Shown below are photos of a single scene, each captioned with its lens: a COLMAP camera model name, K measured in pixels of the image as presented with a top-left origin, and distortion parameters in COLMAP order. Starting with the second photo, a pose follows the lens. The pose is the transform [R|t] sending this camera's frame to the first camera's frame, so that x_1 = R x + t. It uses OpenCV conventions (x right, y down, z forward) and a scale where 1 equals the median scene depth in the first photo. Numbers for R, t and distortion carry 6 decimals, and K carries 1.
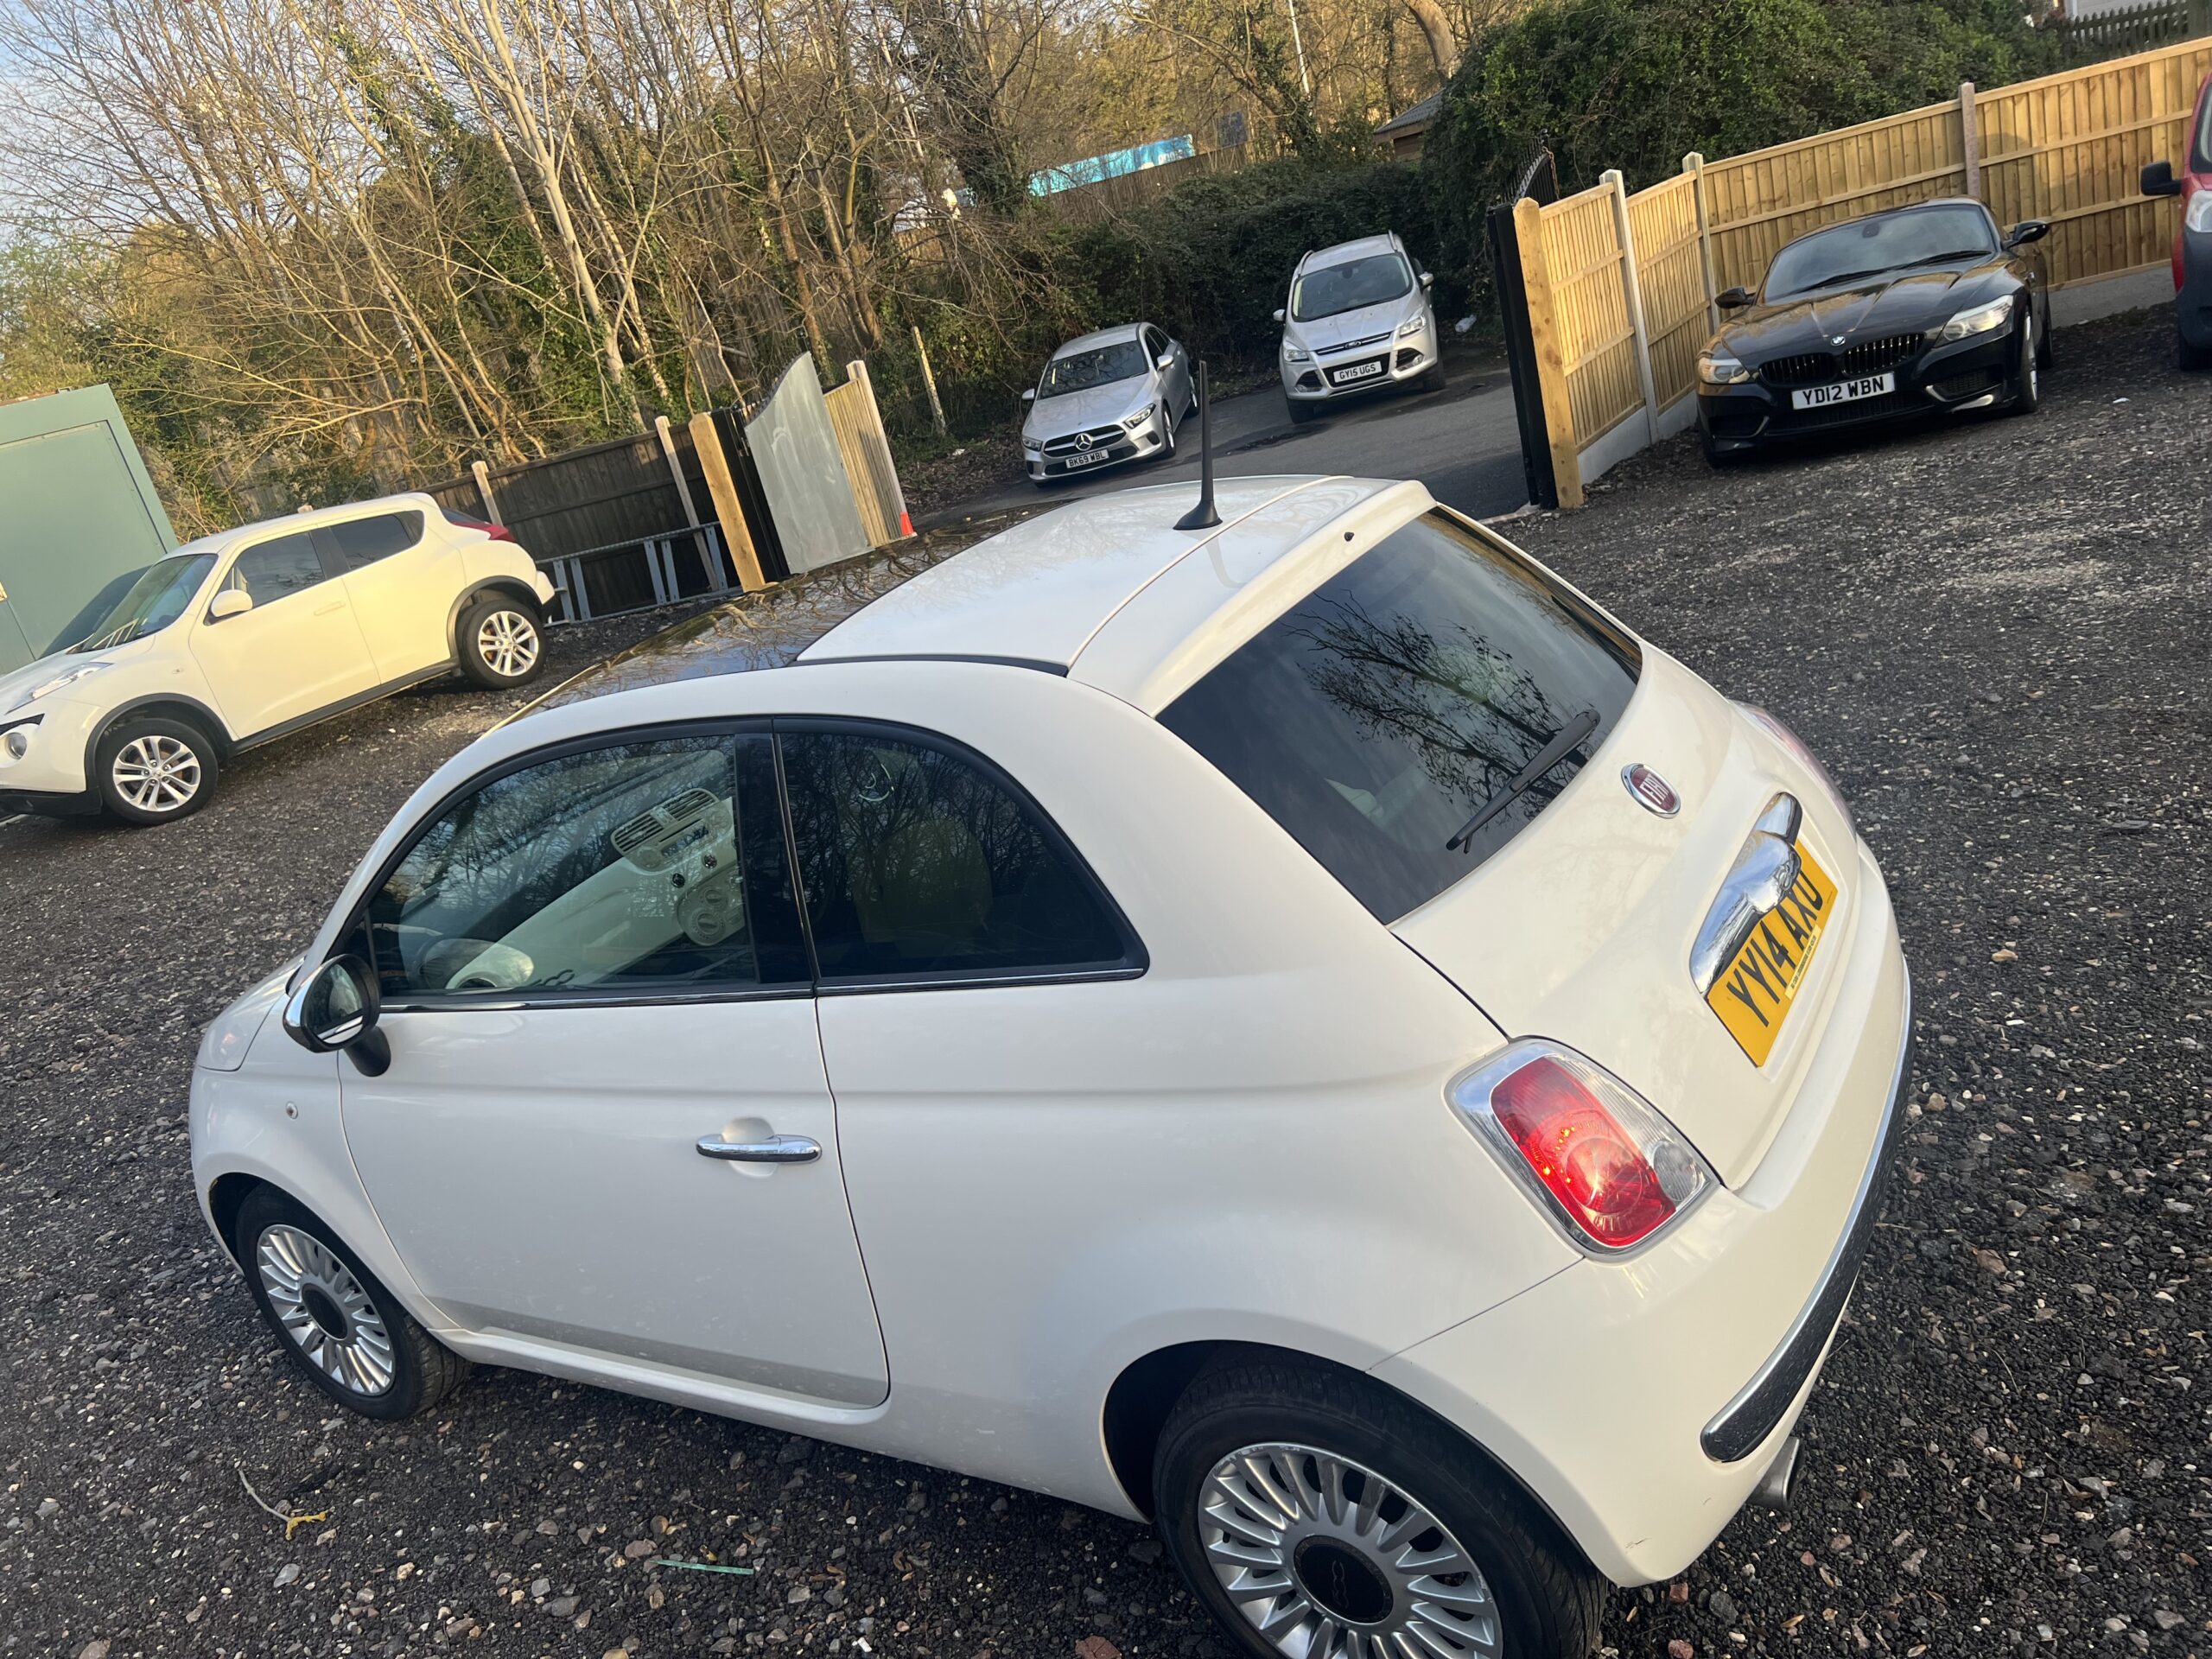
lens RADIAL K [[1680.1, 0, 1097.6], [0, 1680.1, 841.1], [0, 0, 1]] dist [0.034653, -0.059518]
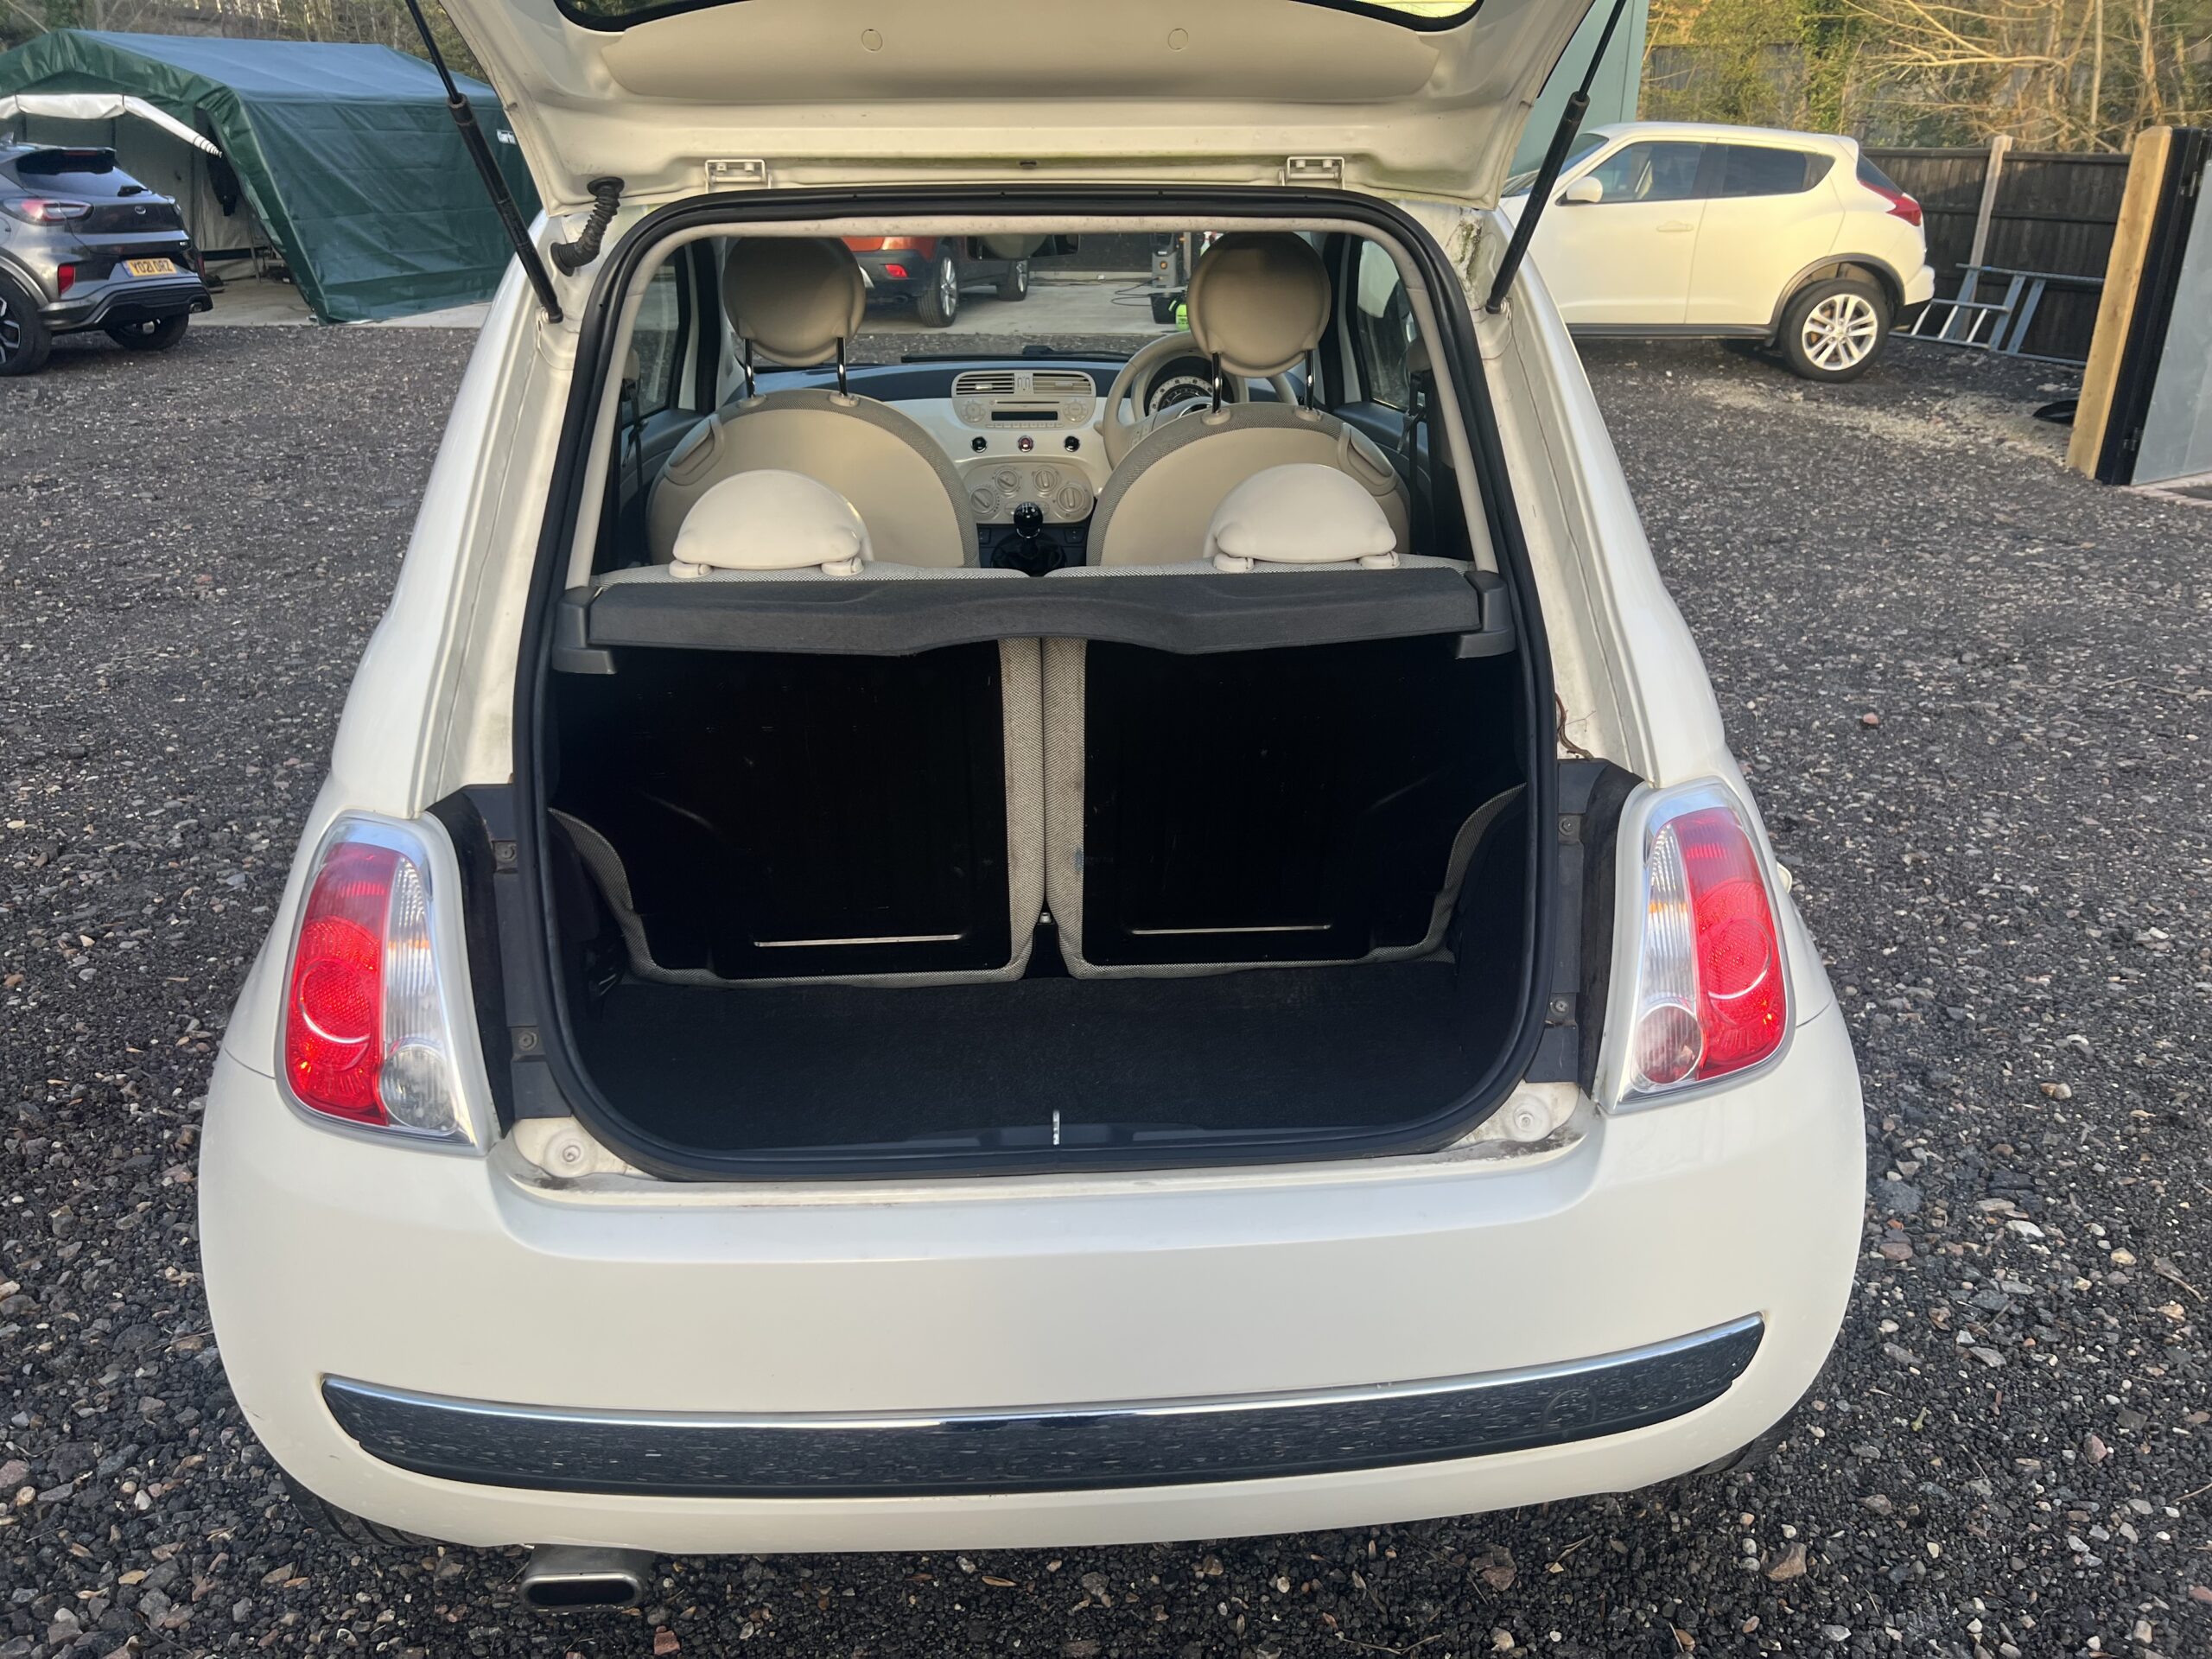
lens RADIAL K [[1662.3, 0, 1103.0], [0, 1662.3, 831.4], [0, 0, 1]] dist [0.061508, -0.071069]
pose [[0.552099, 0.532516, -0.641571, 0.147967], [-0.410003, 0.843408, 0.347219, -0.042941], [0.726006, 0.071347, 0.683978, 0.122191]]
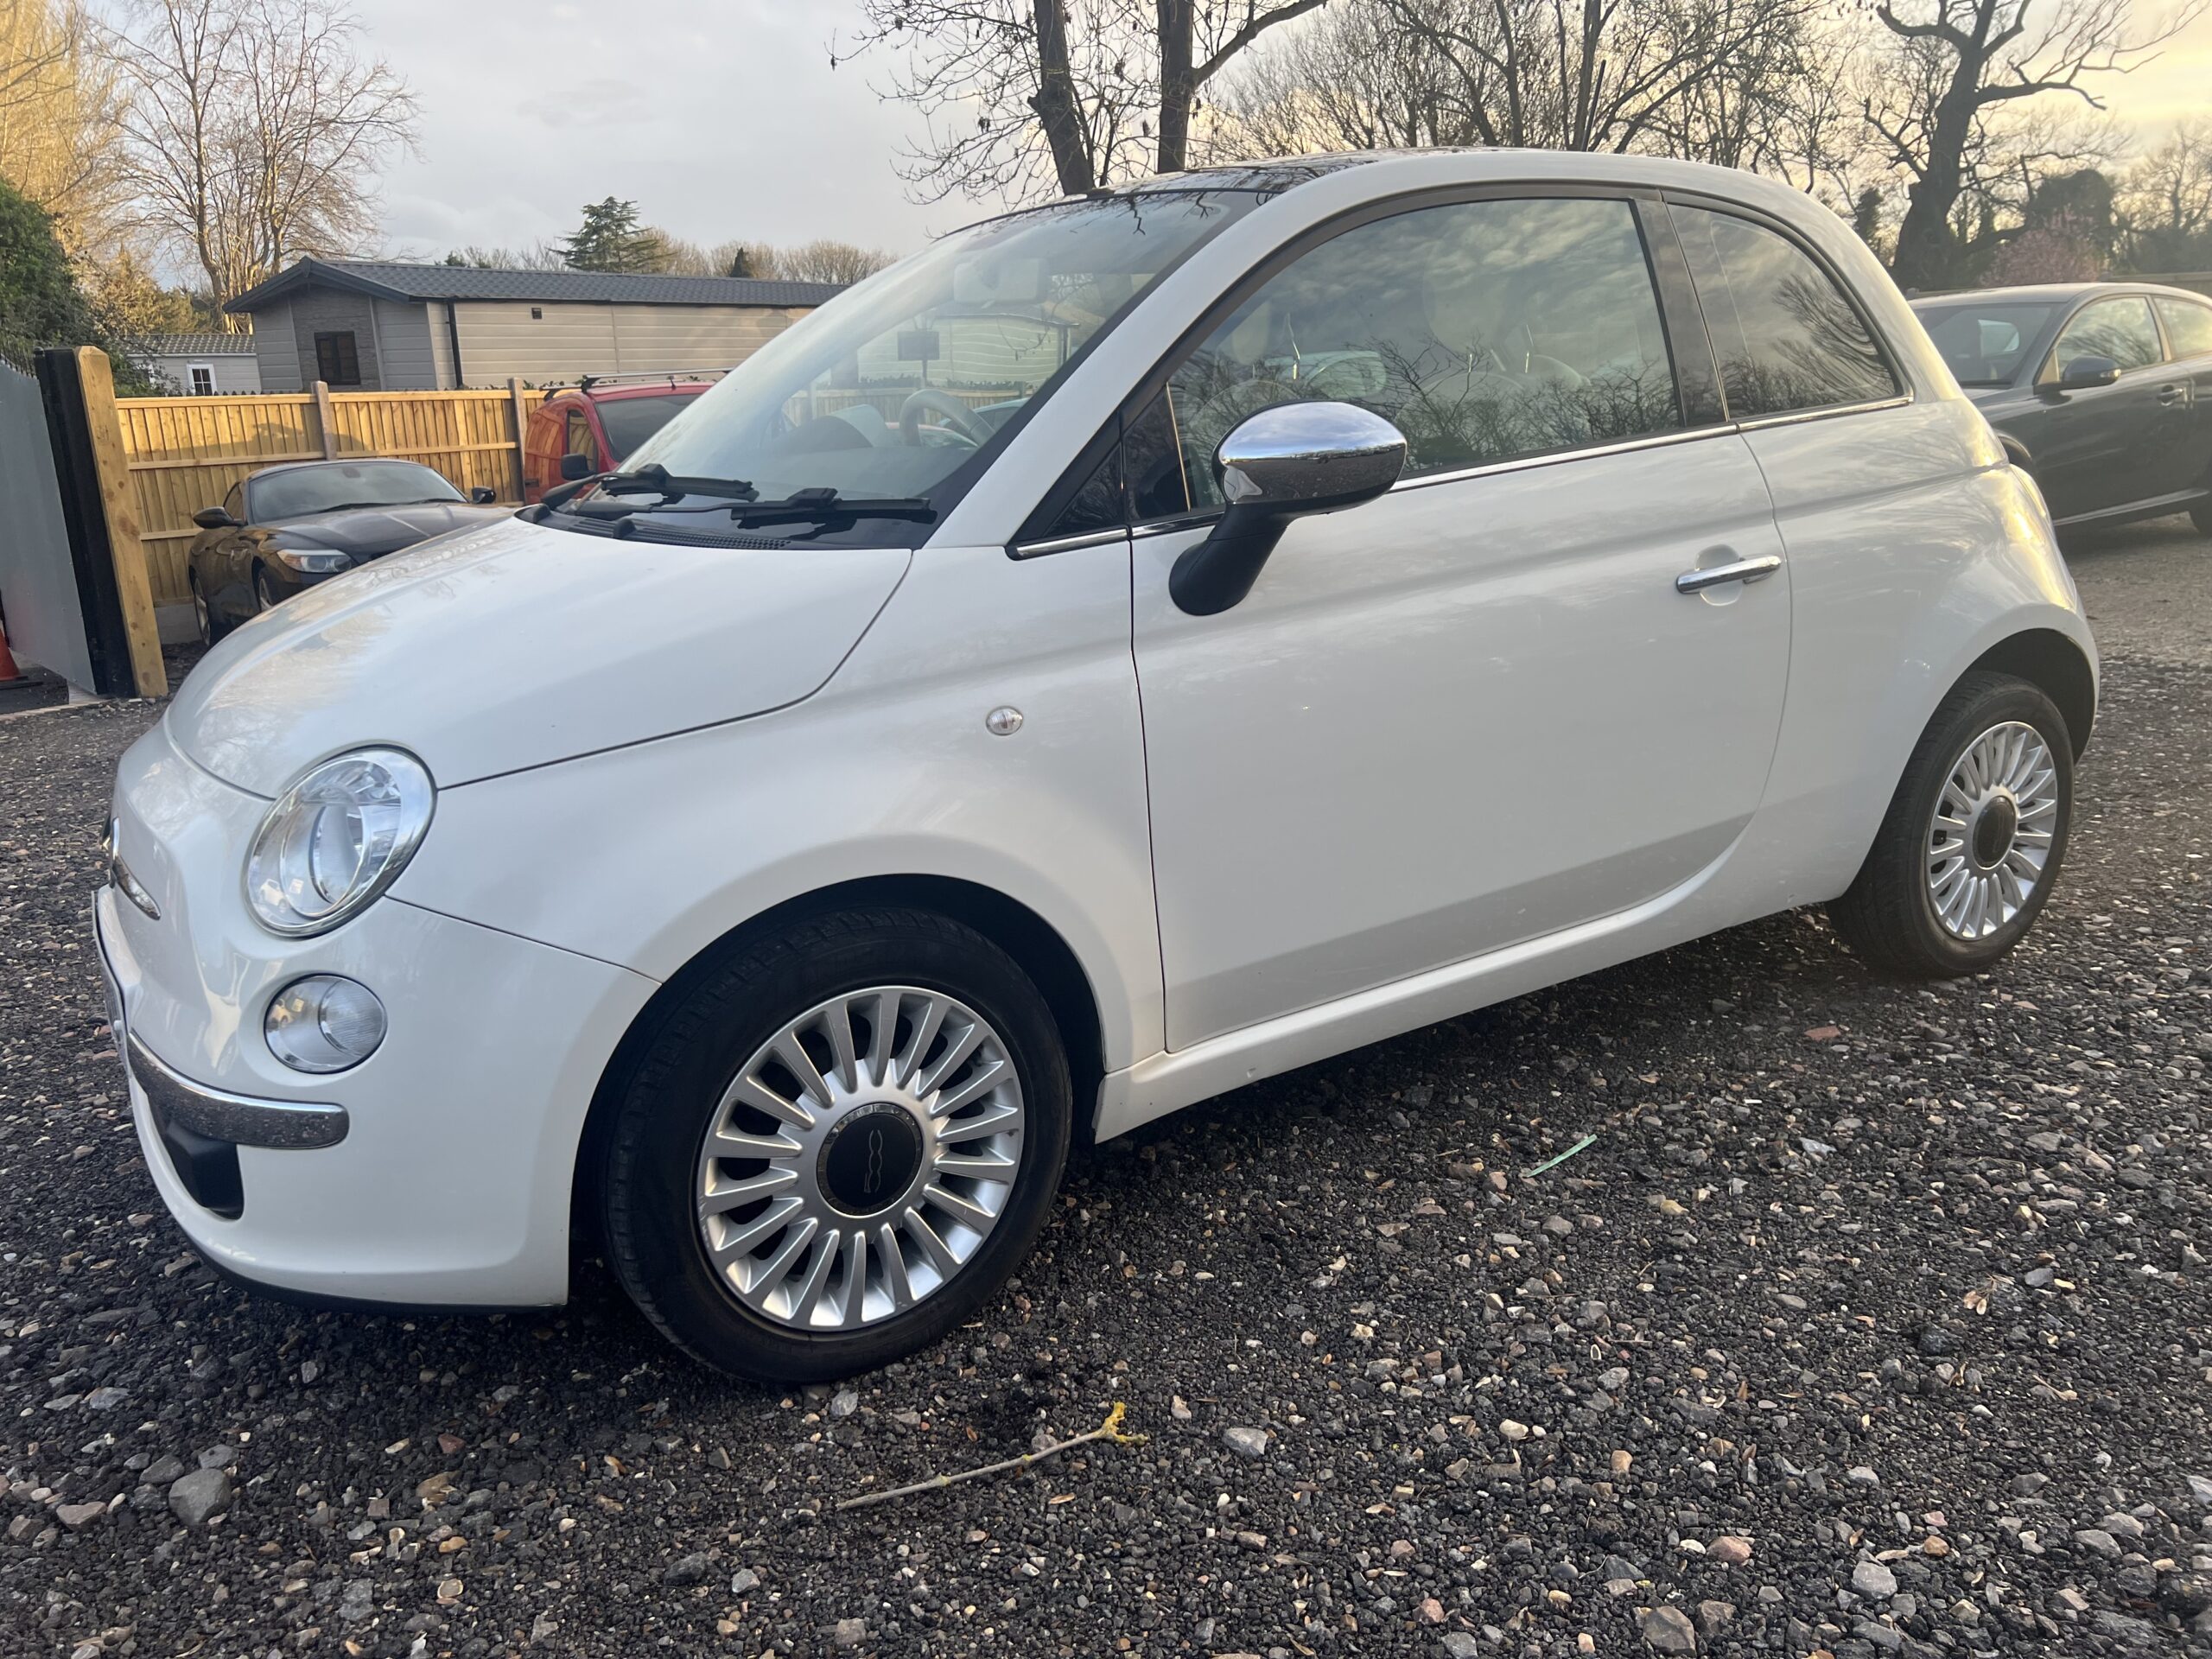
lens RADIAL K [[1662.3, 0, 1103.0], [0, 1662.3, 831.4], [0, 0, 1]] dist [0.061508, -0.071069]
pose [[0.410004, -0.001626, 0.912082, -0.271932], [0.244366, 0.963635, -0.108131, 0.073801], [-0.878739, 0.267216, 0.395492, 0.201737]]
